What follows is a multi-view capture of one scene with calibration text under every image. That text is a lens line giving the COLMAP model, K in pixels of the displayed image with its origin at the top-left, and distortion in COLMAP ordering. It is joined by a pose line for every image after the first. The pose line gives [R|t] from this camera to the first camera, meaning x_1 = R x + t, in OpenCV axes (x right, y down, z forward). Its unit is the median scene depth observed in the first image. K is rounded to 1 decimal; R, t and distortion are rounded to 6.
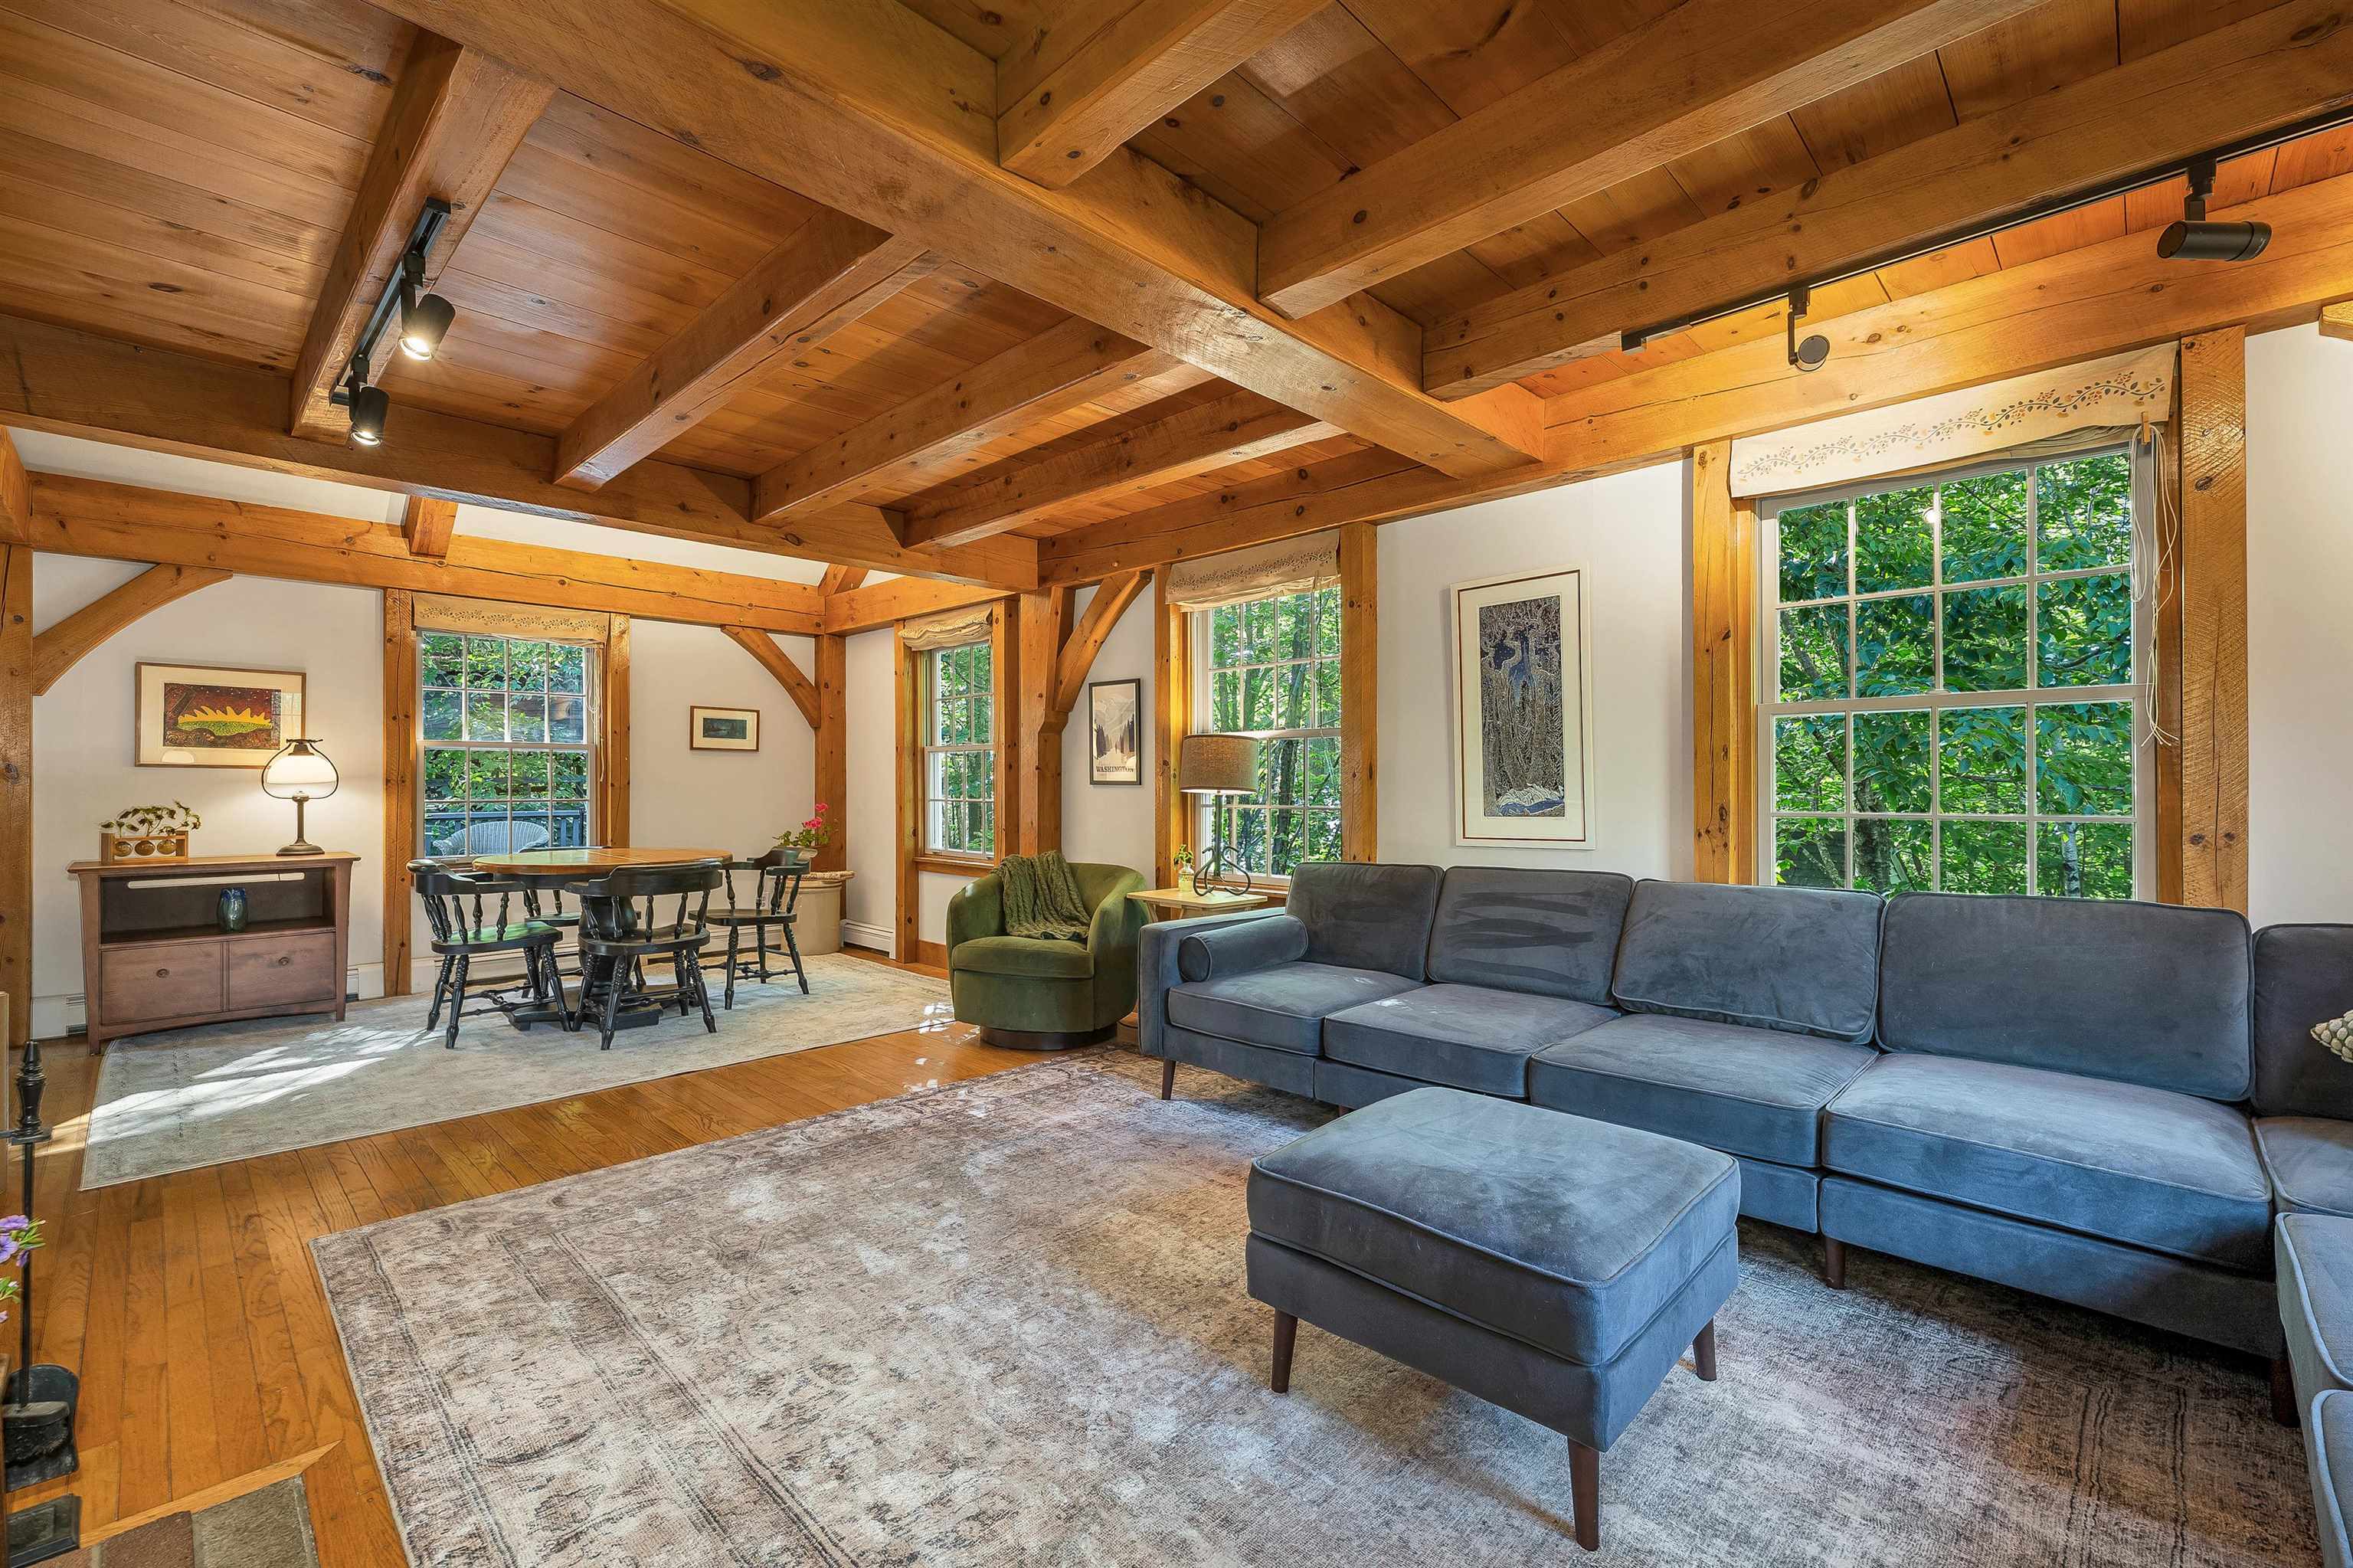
lens RADIAL K [[977.5, 0, 1169.3], [0, 977.5, 782.8], [0, 0, 1]] dist [0.002581, -0.000946]
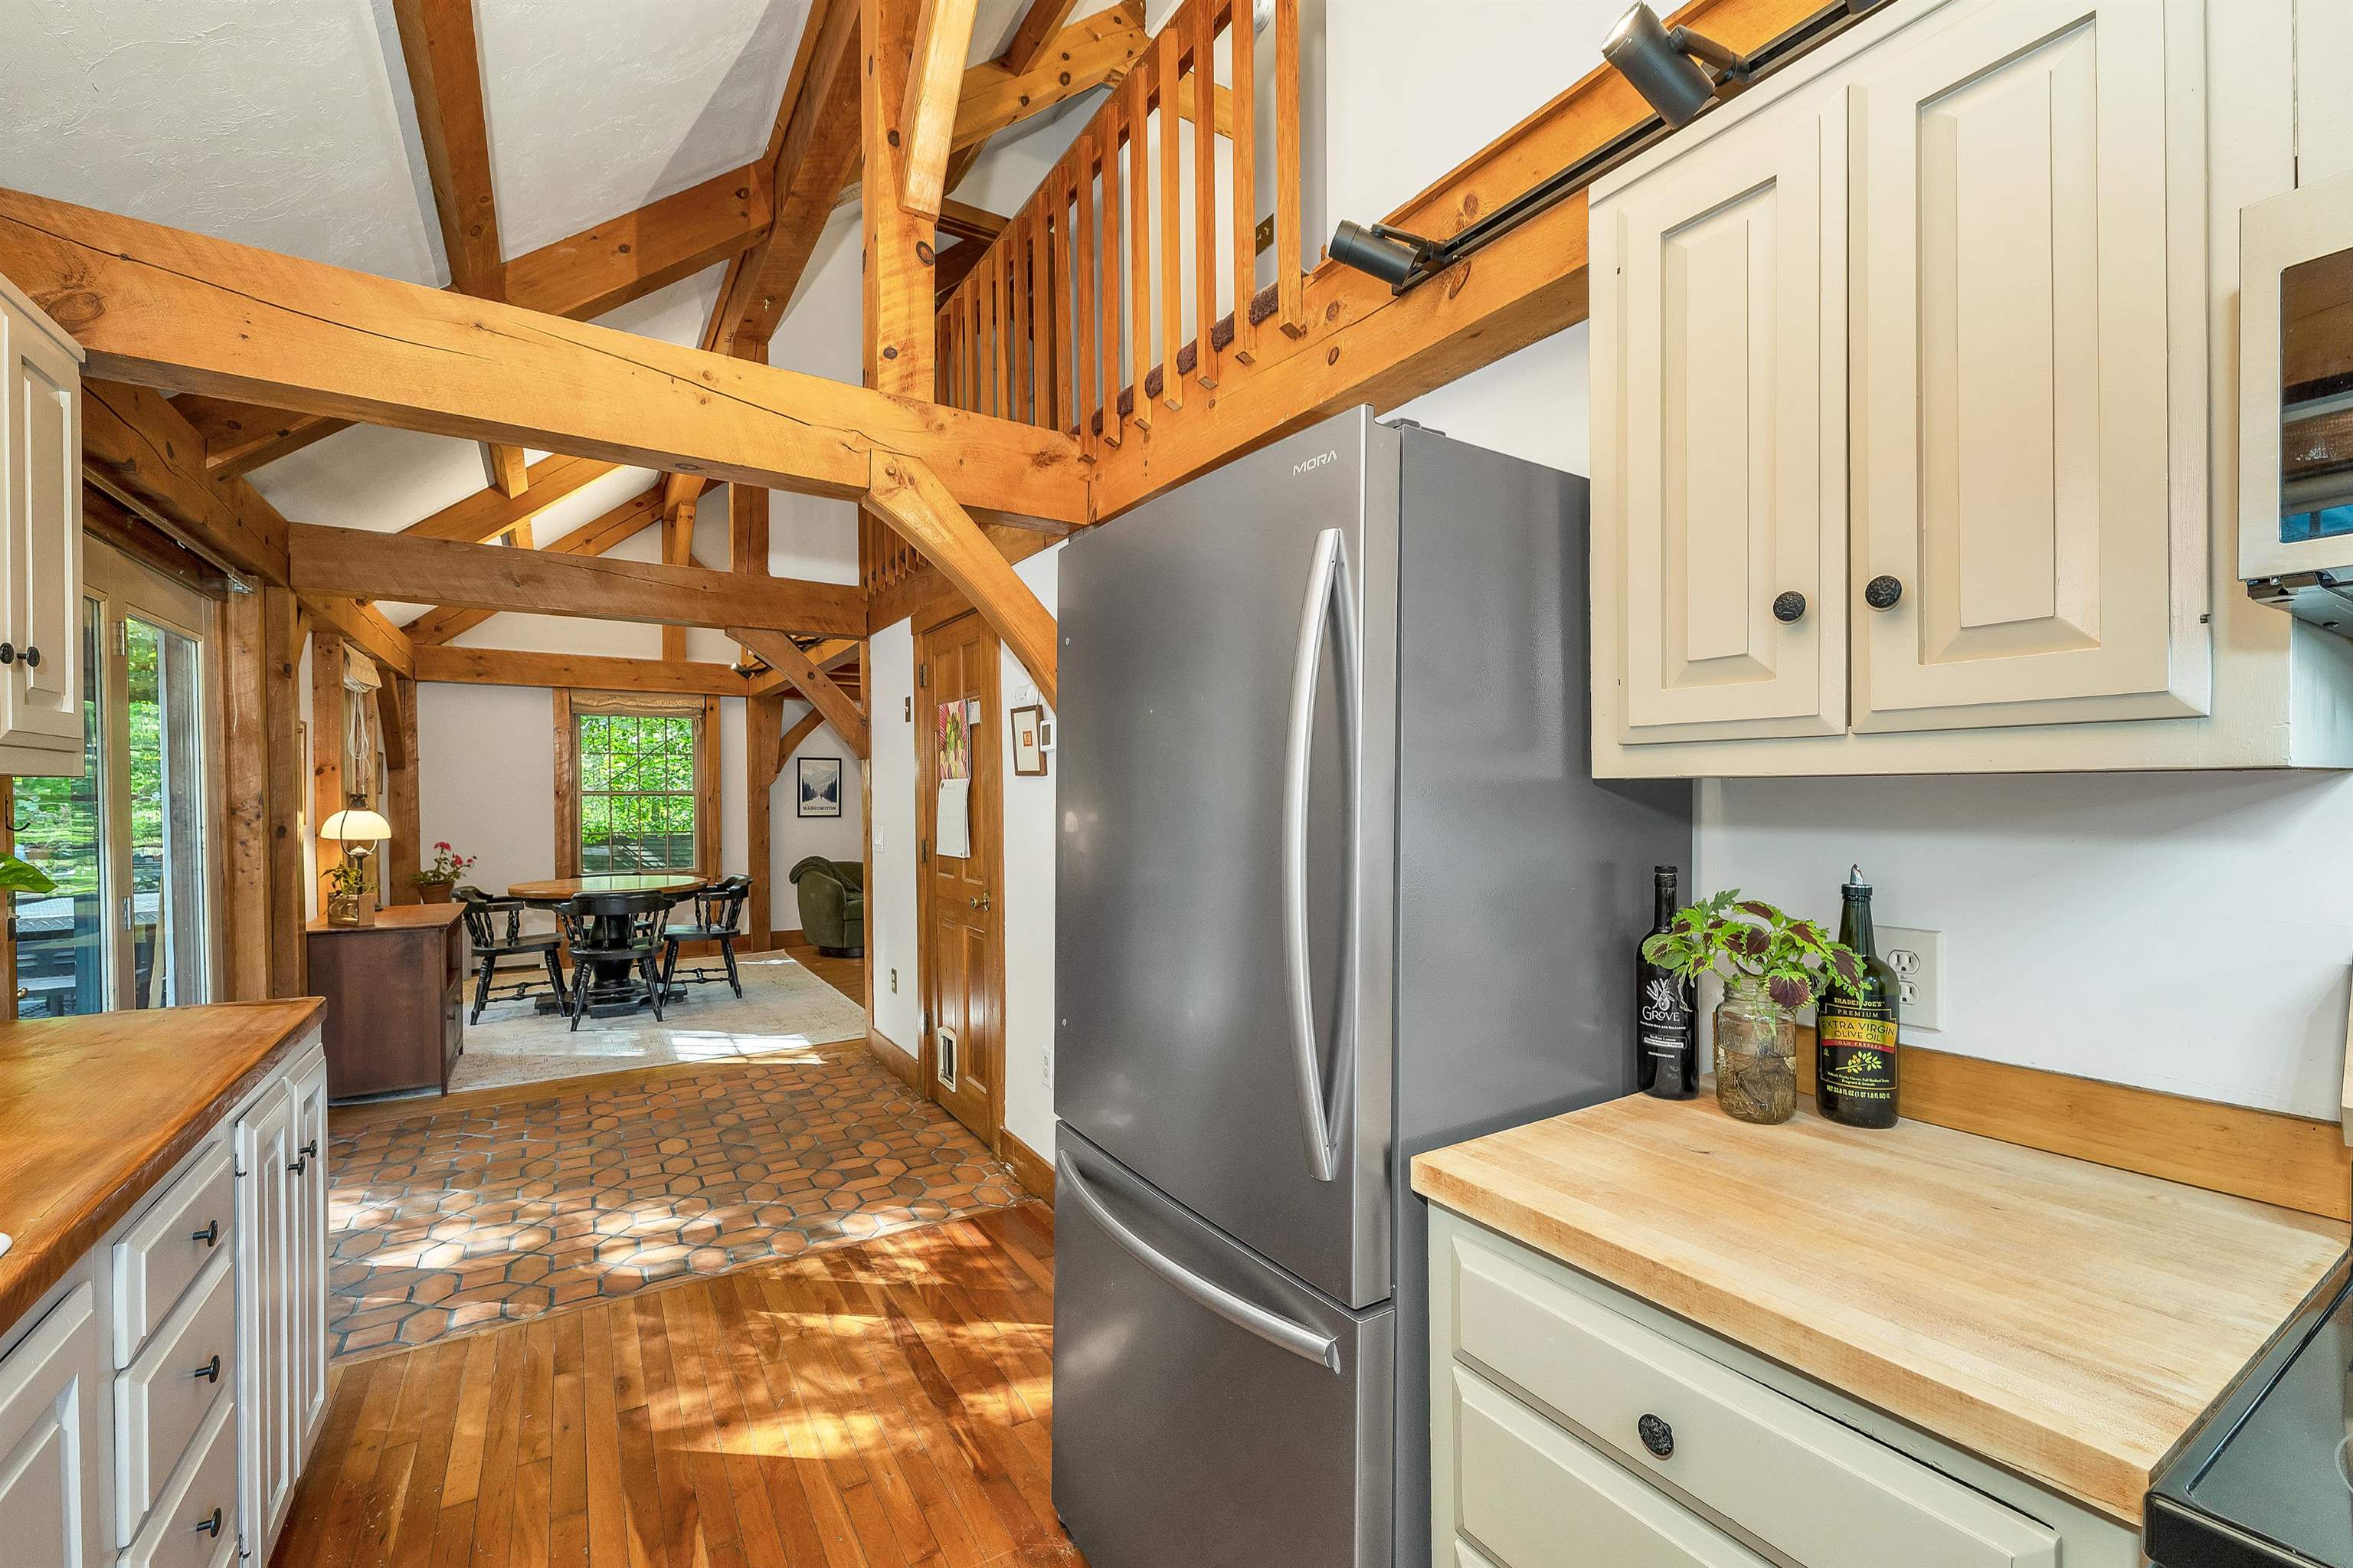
lens RADIAL K [[977.5, 0, 1173.2], [0, 977.5, 799.4], [0, 0, 1]] dist [0.002581, -0.000946]
pose [[0.241524, -0.010636, 0.970336, -1.931938], [0.002722, 0.999943, 0.010283, -0.055381], [-0.970391, 0.000158, 0.241540, -0.041032]]
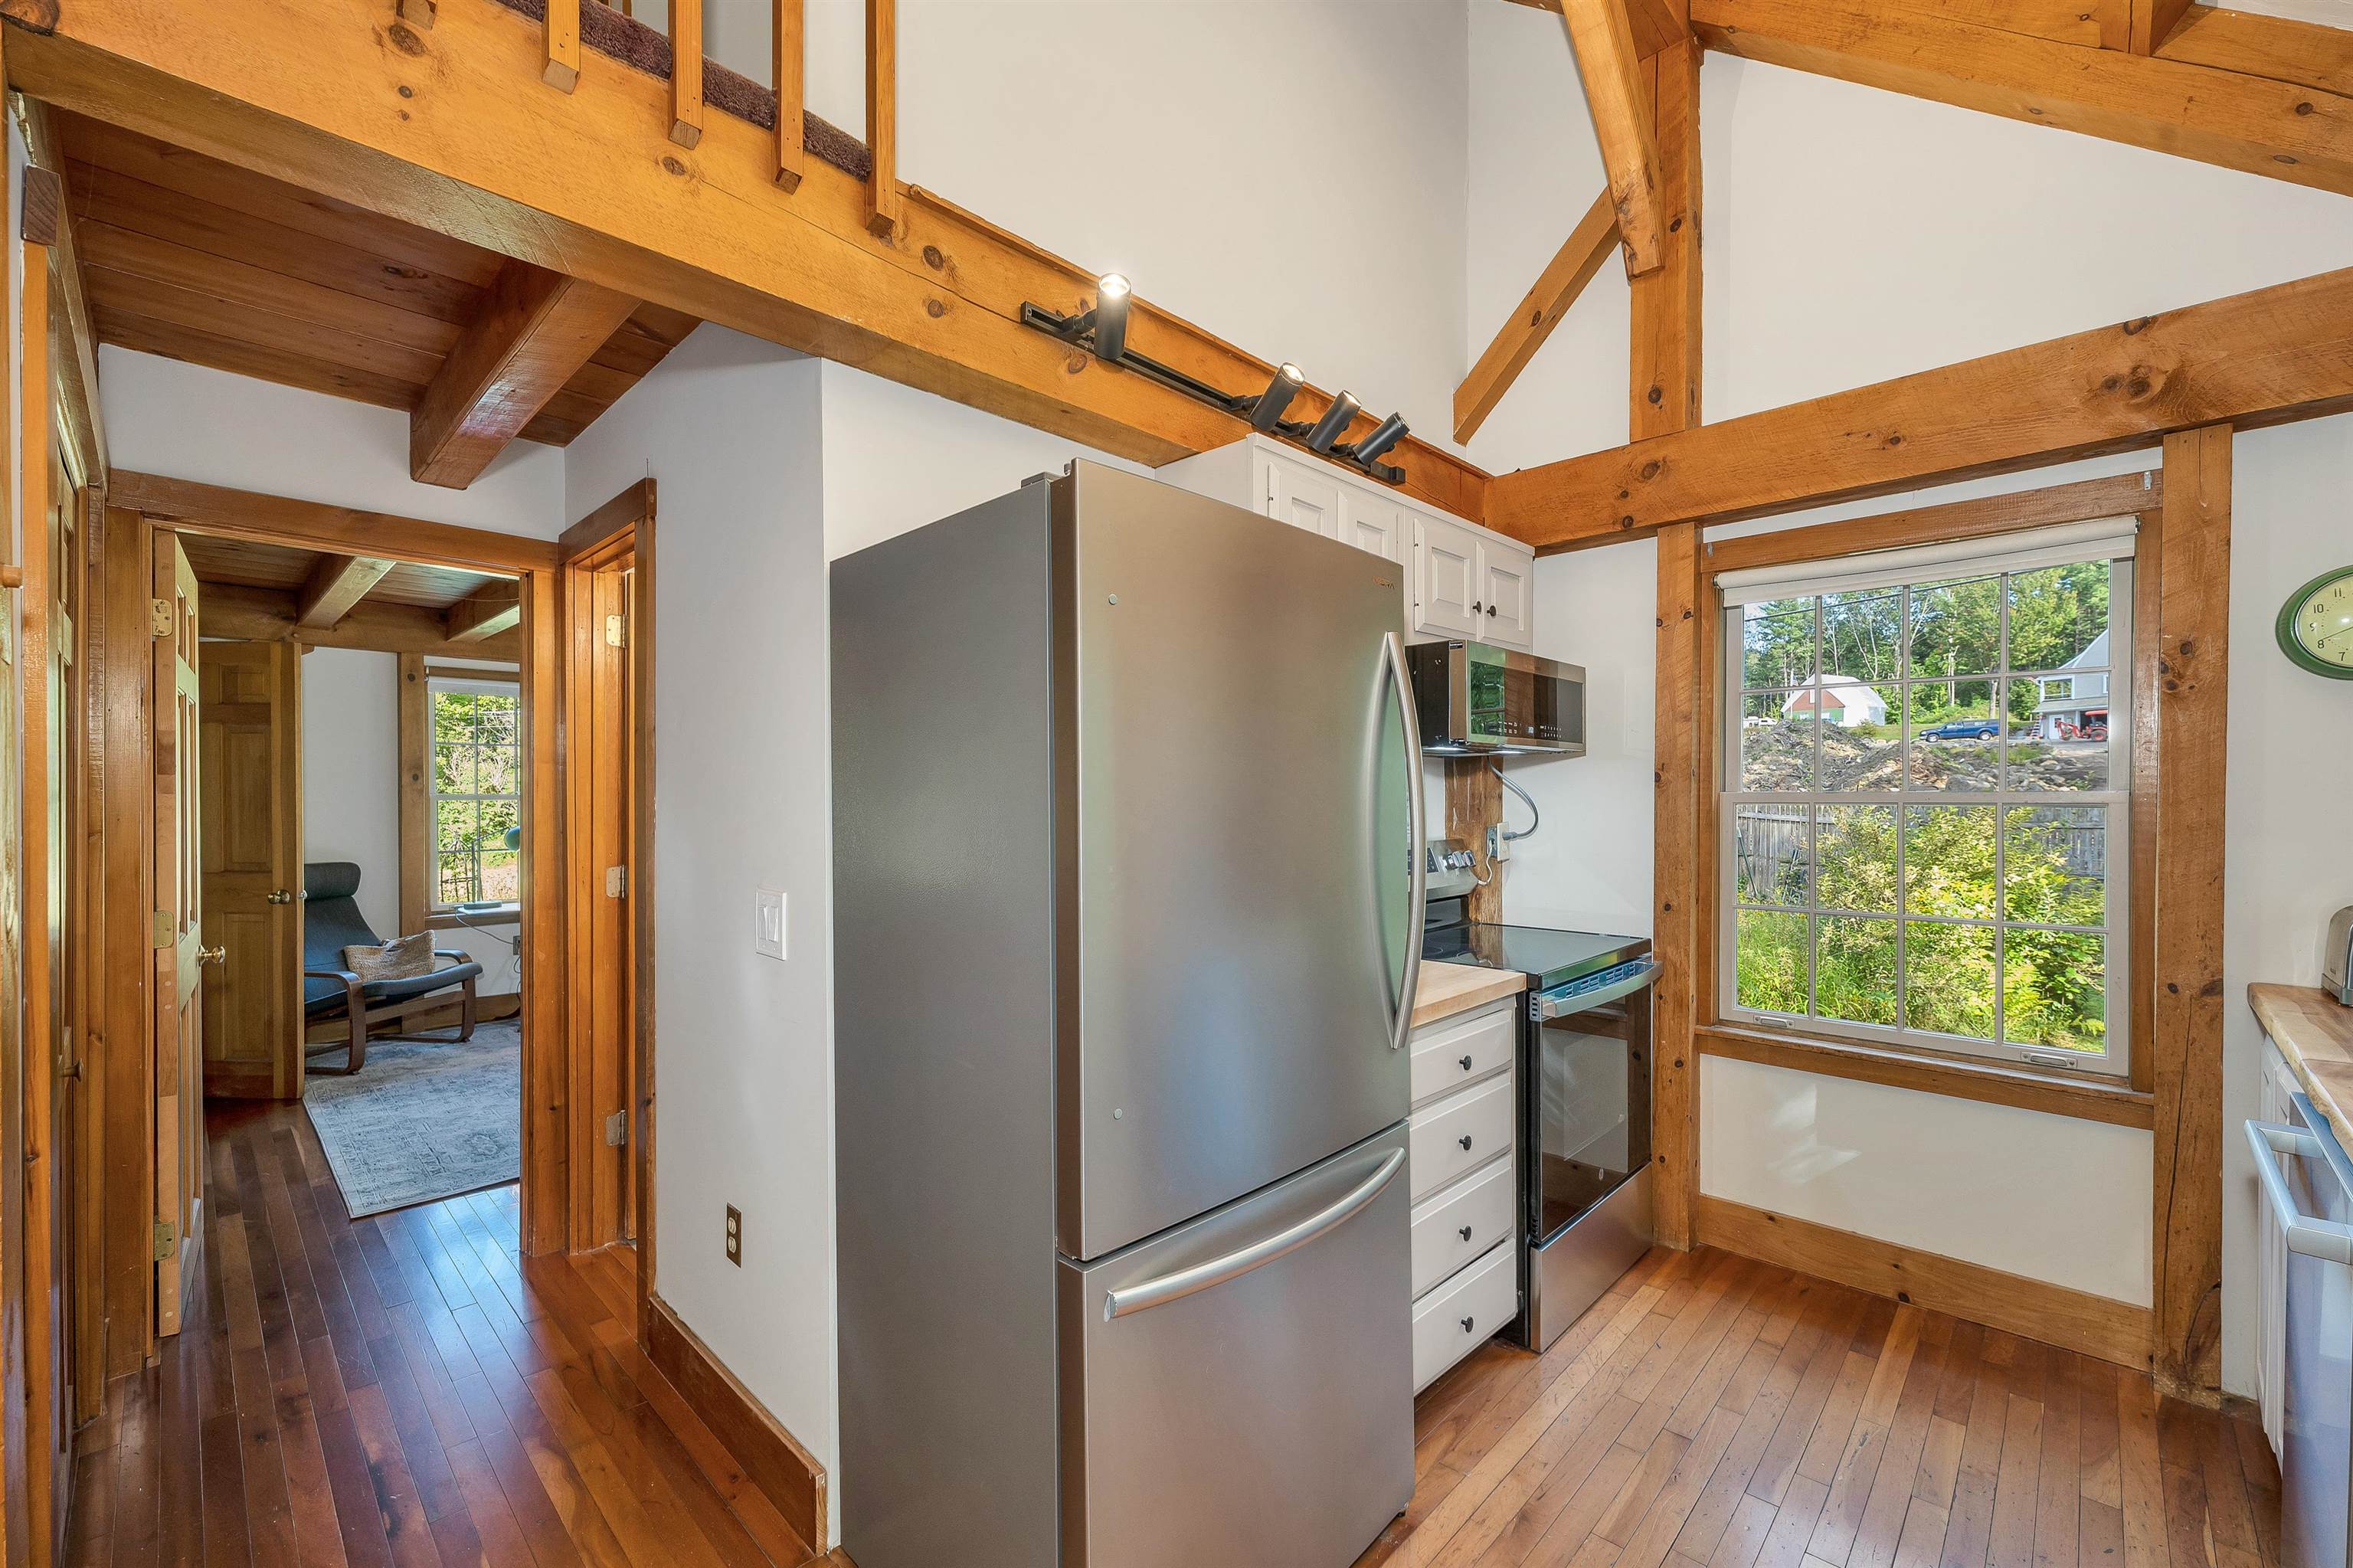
lens RADIAL K [[977.5, 0, 1168.9], [0, 977.5, 804.8], [0, 0, 1]] dist [0.002581, -0.000946]
pose [[-0.999981, 0.000665, 0.006069, -1.540044], [0.000703, 0.999980, 0.006276, -0.056467], [-0.006065, 0.006280, -0.999962, 0.429505]]
